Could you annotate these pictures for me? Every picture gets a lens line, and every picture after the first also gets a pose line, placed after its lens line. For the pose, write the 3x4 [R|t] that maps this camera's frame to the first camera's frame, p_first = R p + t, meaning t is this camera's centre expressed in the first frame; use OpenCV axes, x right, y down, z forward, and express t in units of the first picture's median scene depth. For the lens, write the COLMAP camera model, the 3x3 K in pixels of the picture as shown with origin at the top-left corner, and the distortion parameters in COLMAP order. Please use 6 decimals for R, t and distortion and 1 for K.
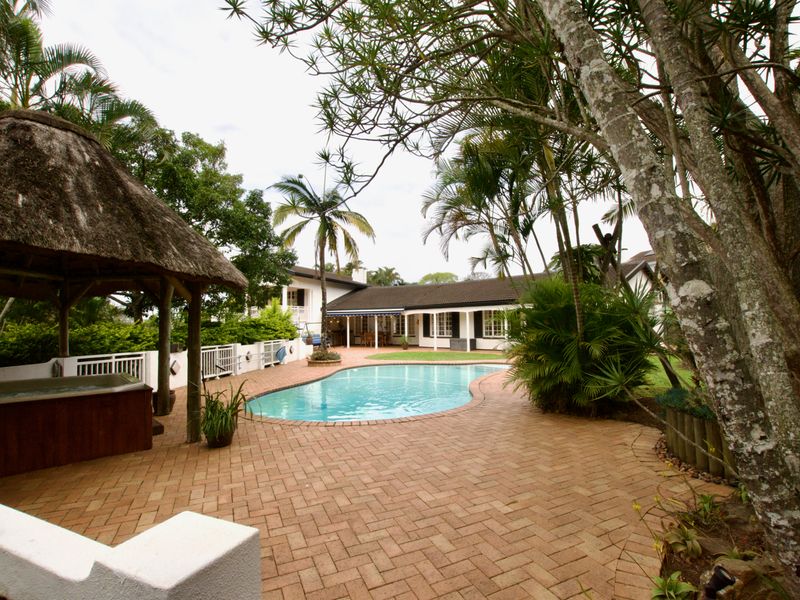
lens RADIAL K [[374.5, 0, 400.0], [0, 374.5, 300.0], [0, 0, 1]] dist [-0.001104, -0.000061]
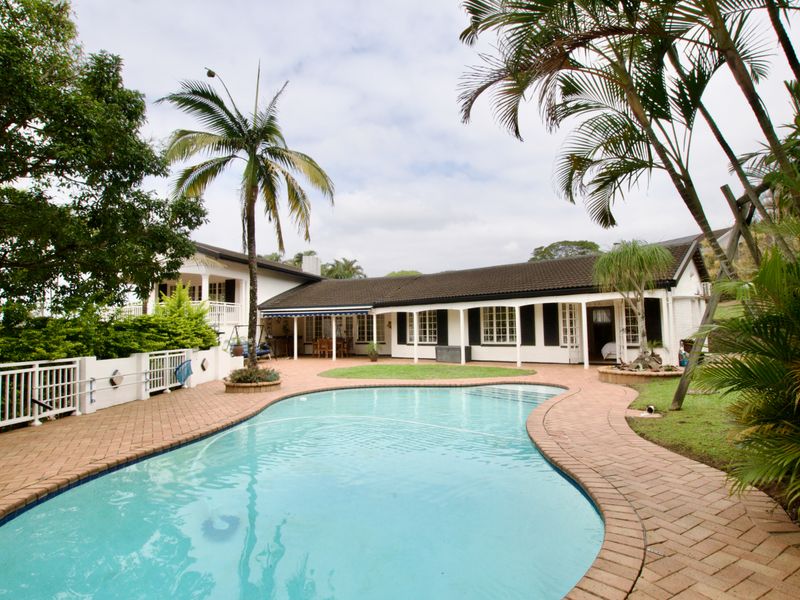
lens RADIAL K [[423.0, 0, 400.0], [0, 423.0, 300.0], [0, 0, 1]] dist [-0.001217, 0.000099]
pose [[0.995163, 0.004986, 0.098108, -0.019132], [-0.004342, 0.999968, -0.006768, 0.019116], [-0.098138, 0.006309, 0.995153, 0.185680]]
